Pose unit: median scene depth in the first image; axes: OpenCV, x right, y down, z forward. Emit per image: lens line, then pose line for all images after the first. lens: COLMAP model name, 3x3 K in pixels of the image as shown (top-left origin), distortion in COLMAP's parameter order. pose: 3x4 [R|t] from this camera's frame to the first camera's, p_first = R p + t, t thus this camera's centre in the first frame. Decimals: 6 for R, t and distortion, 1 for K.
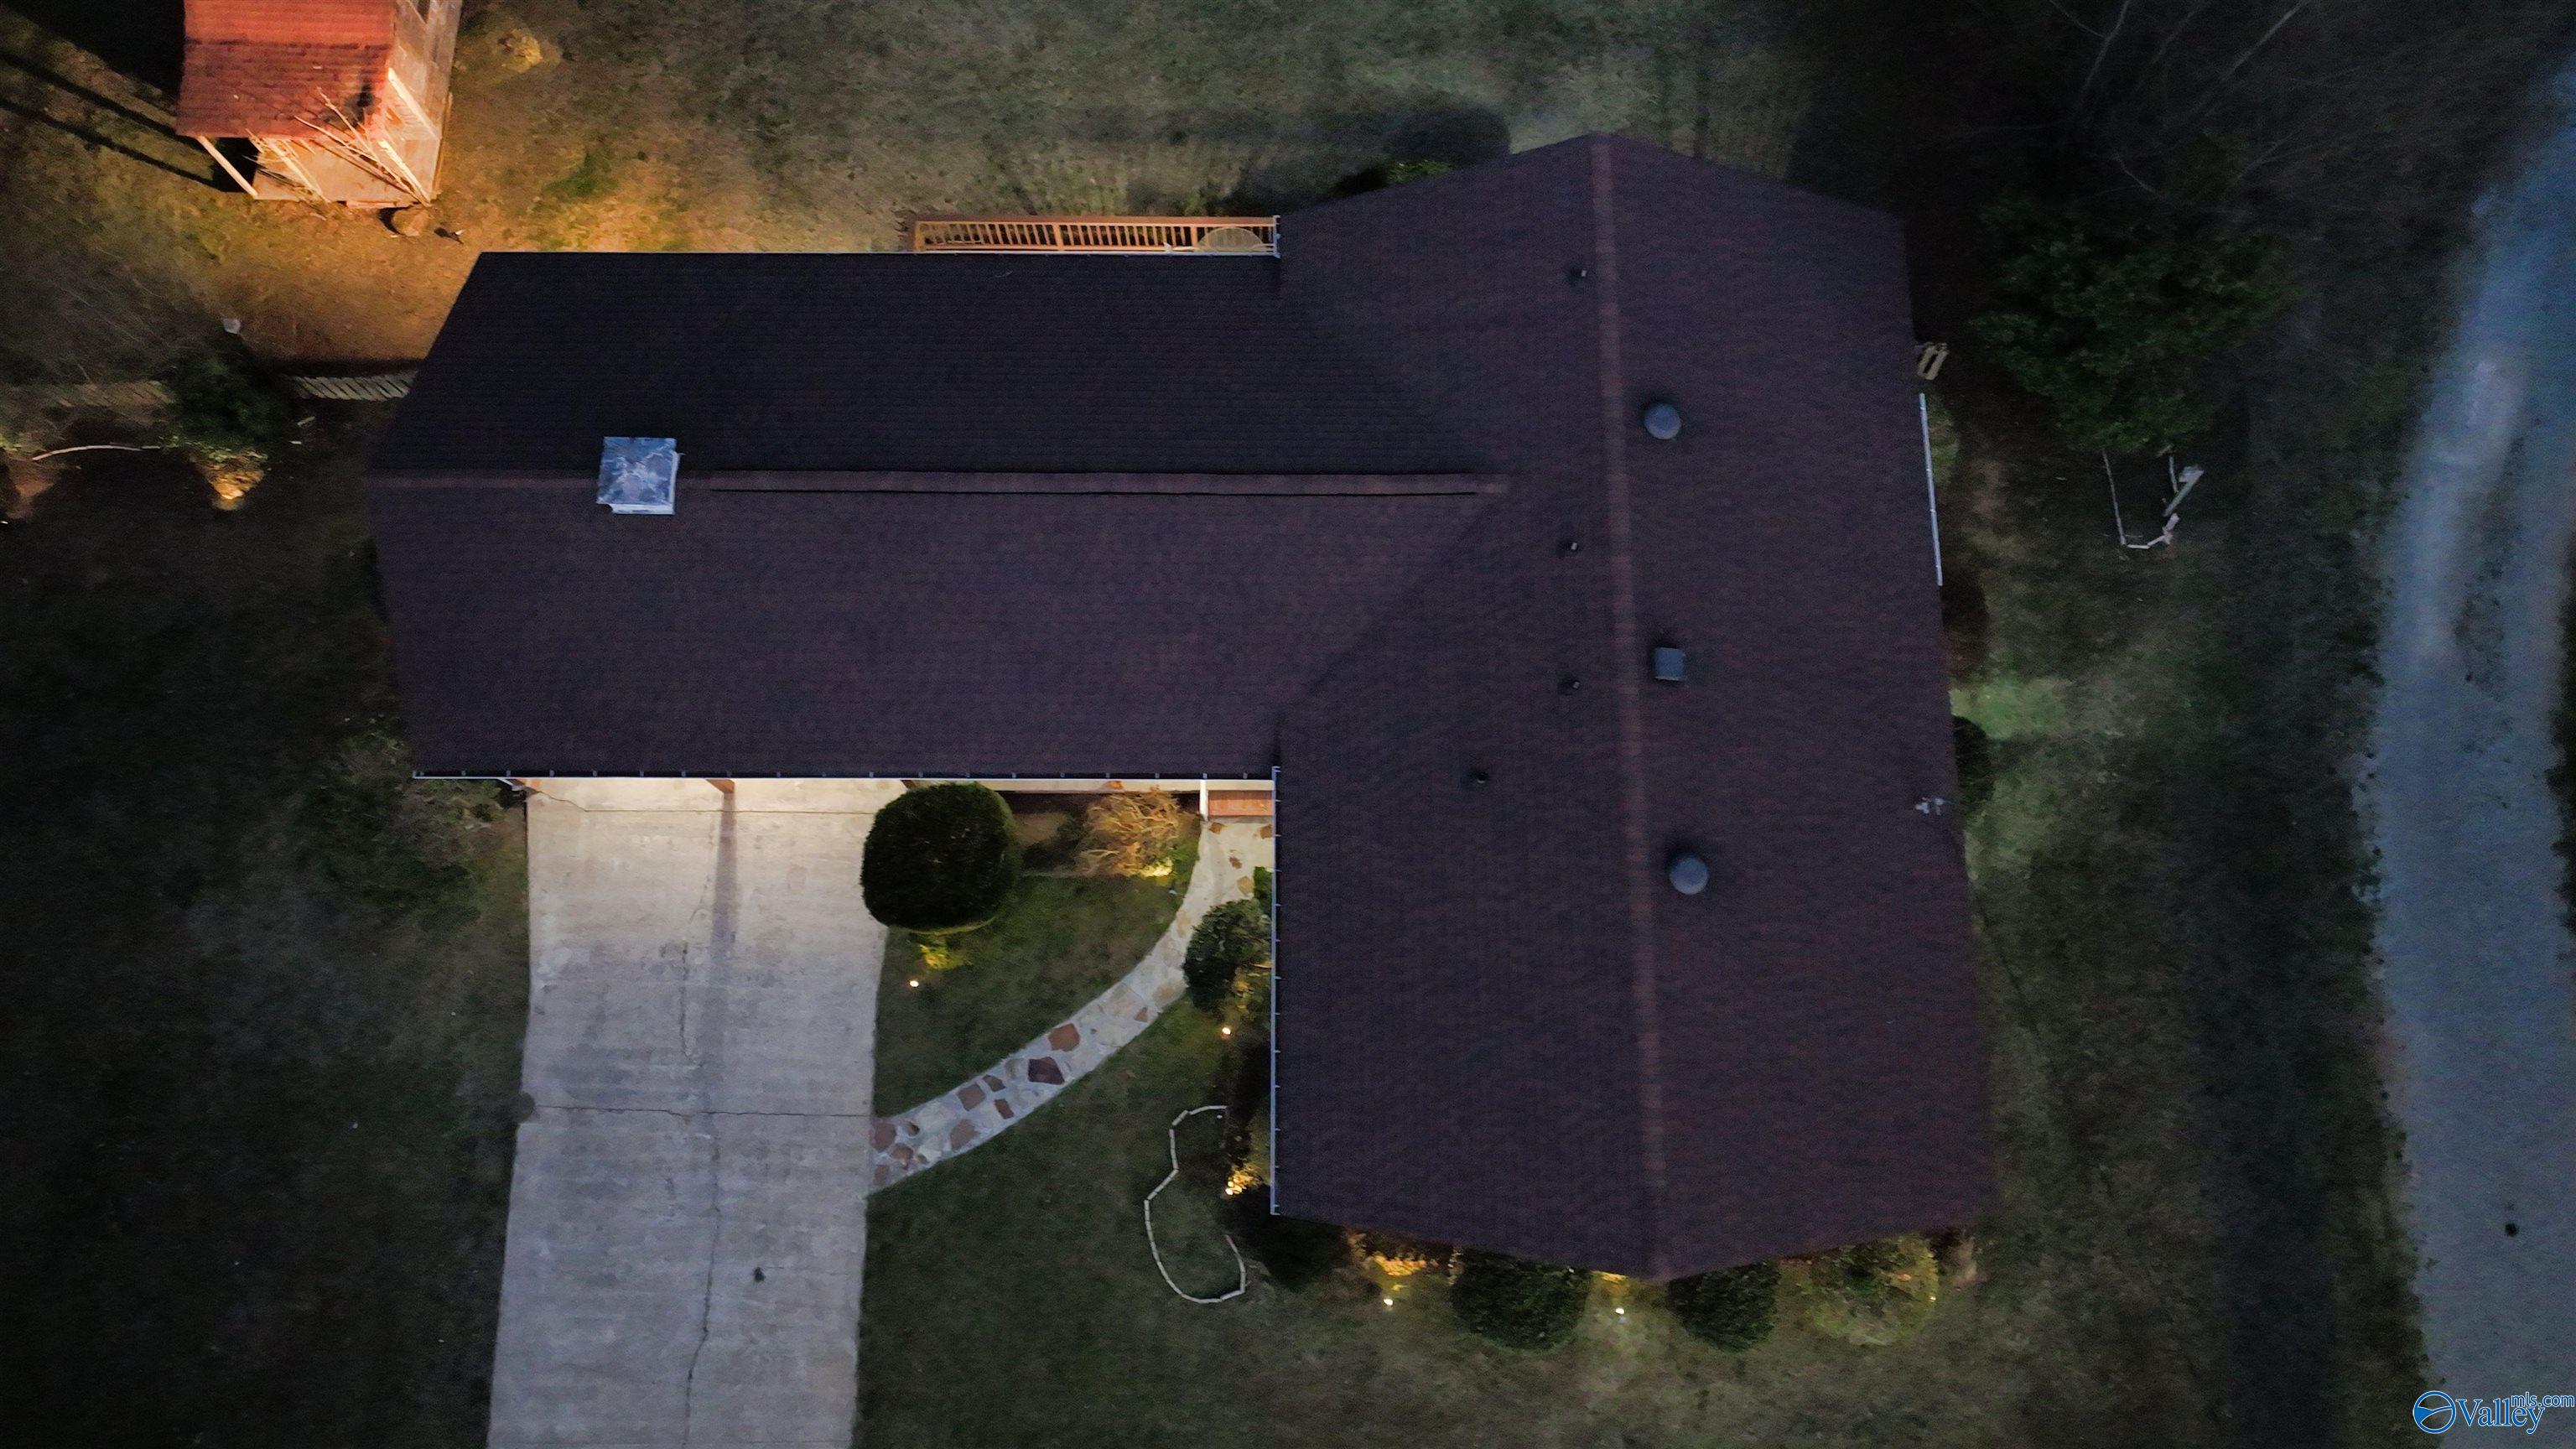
lens RADIAL K [[1796.1, 0, 1286.8], [0, 1796.1, 714.7], [0, 0, 1]] dist [0.002808, -0.000453]
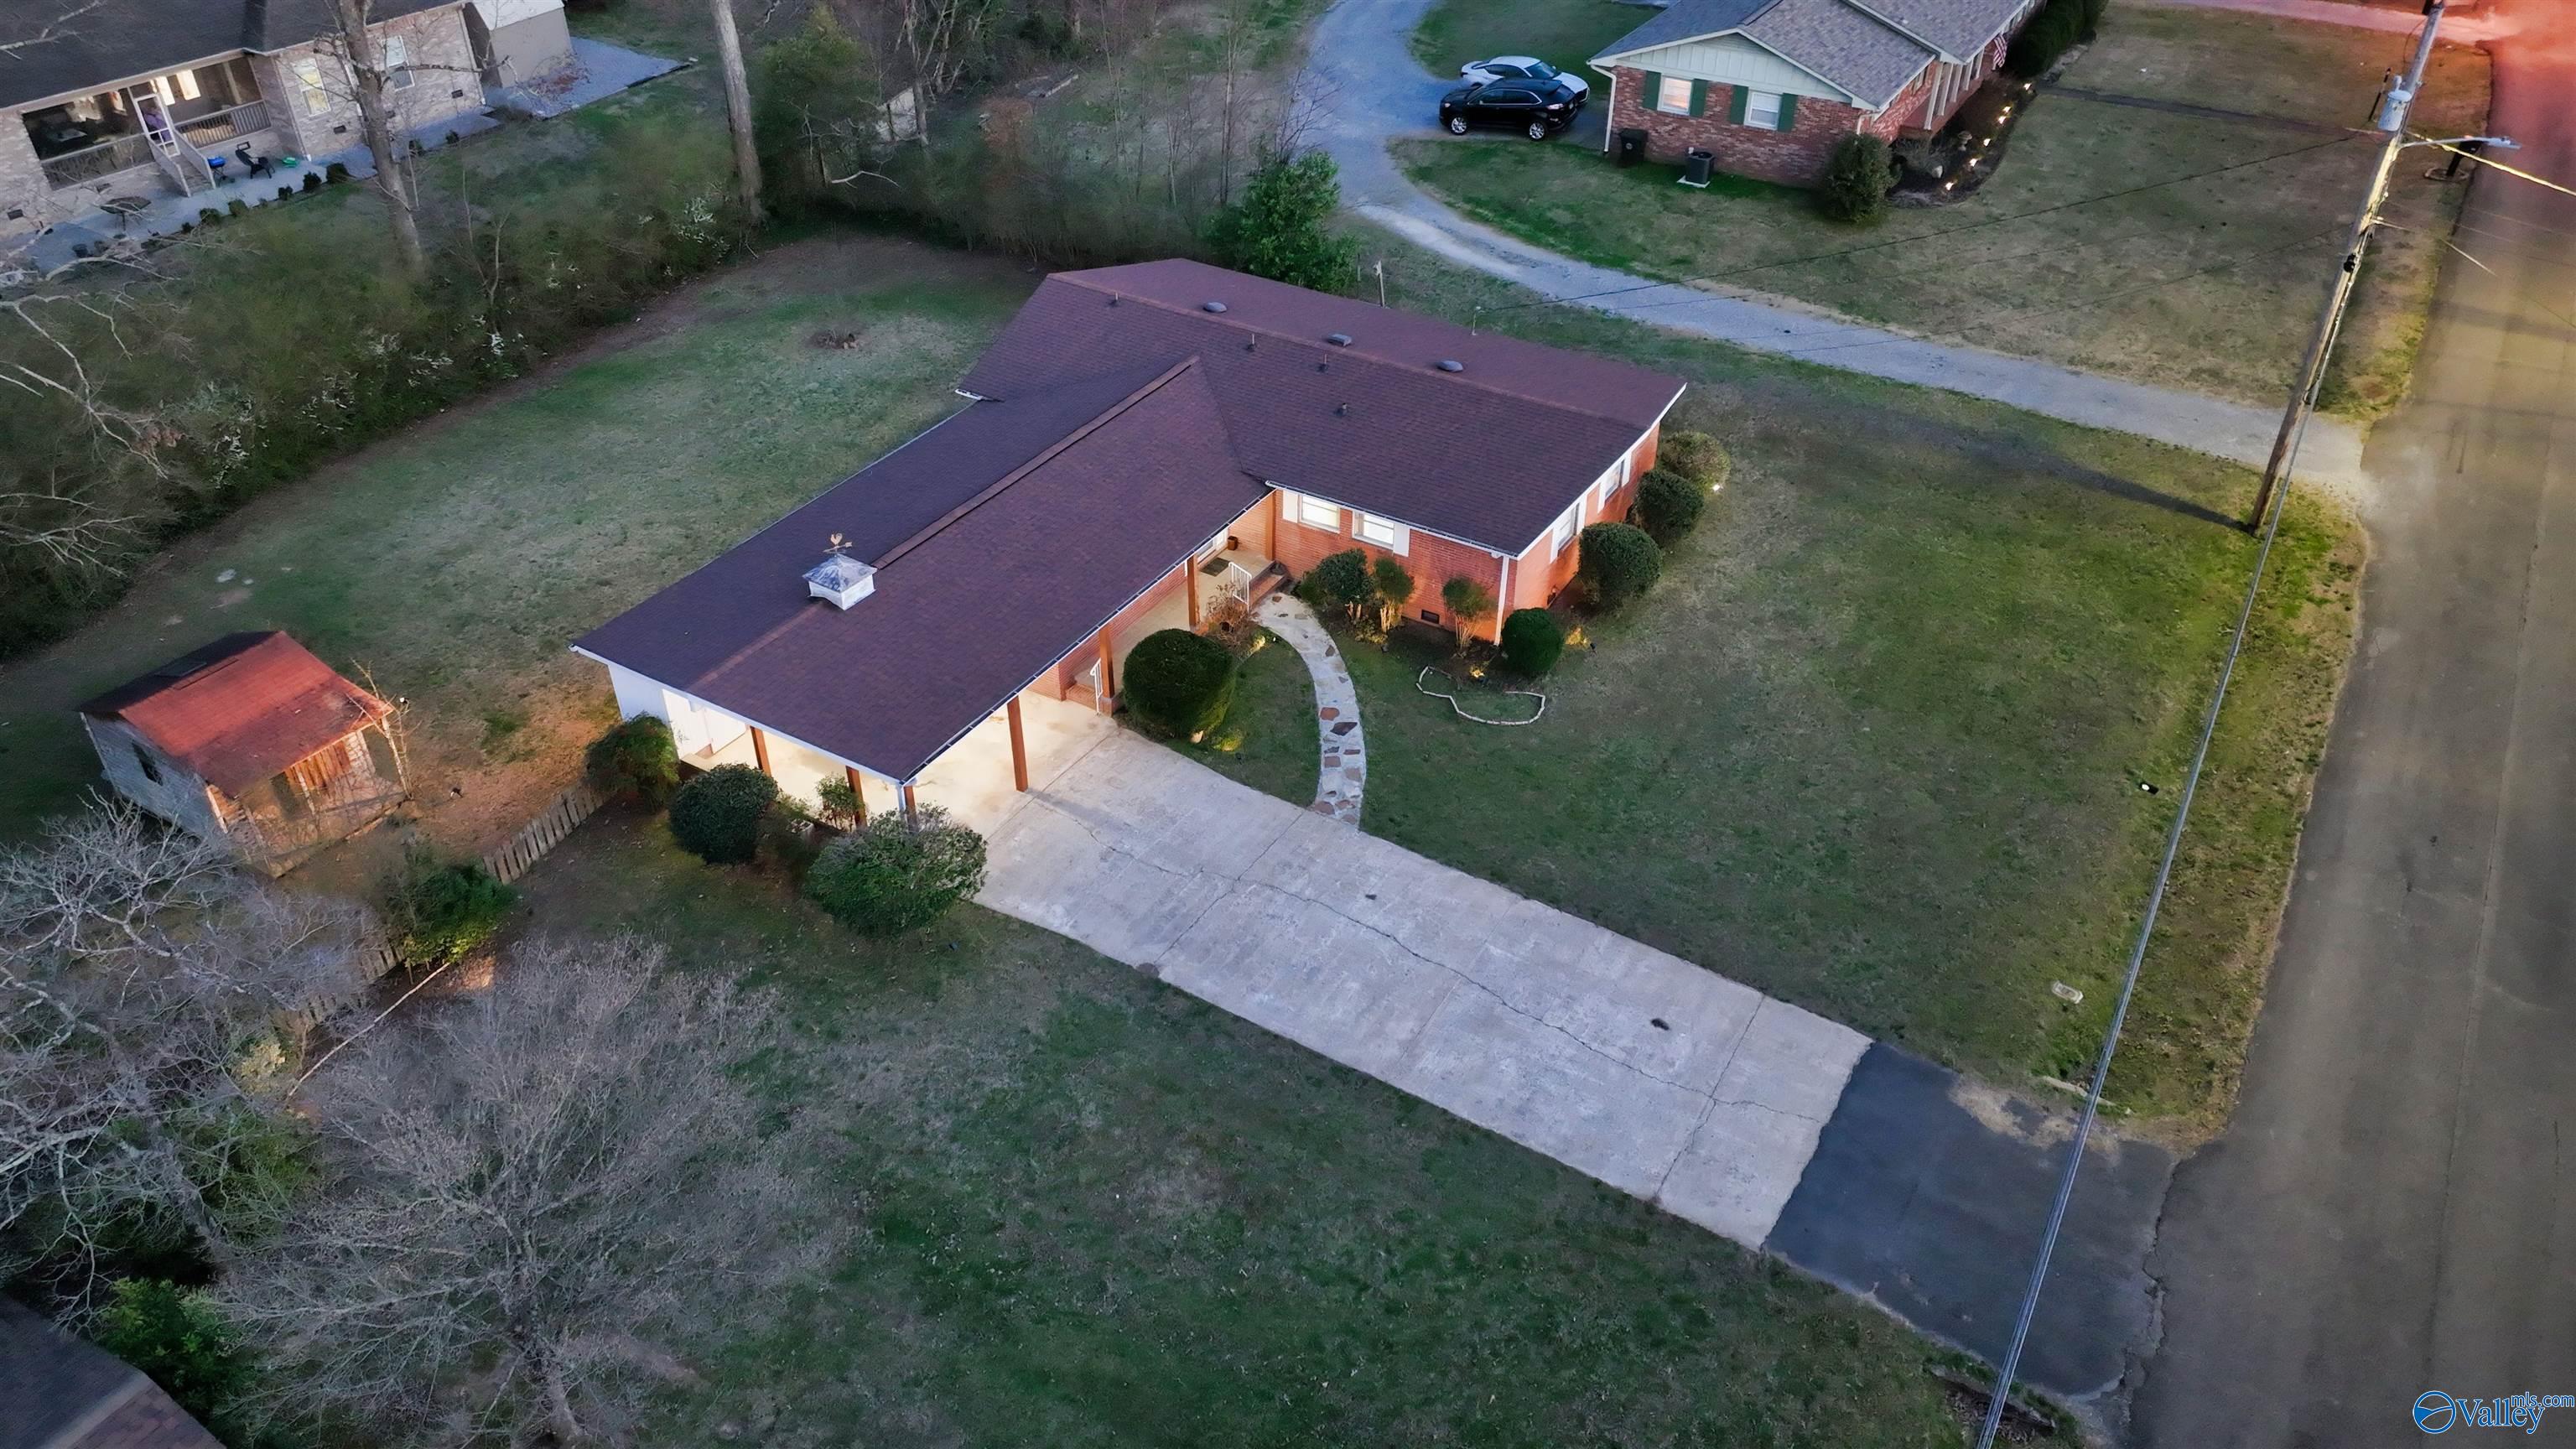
lens RADIAL K [[1796.1, 0, 1286.8], [0, 1796.1, 714.7], [0, 0, 1]] dist [0.002808, -0.000453]
pose [[0.516139, -0.508745, 0.689042, -1.104744], [0.827459, 0.503907, -0.247769, 0.501558], [-0.221162, 0.698037, 0.681052, 0.070848]]
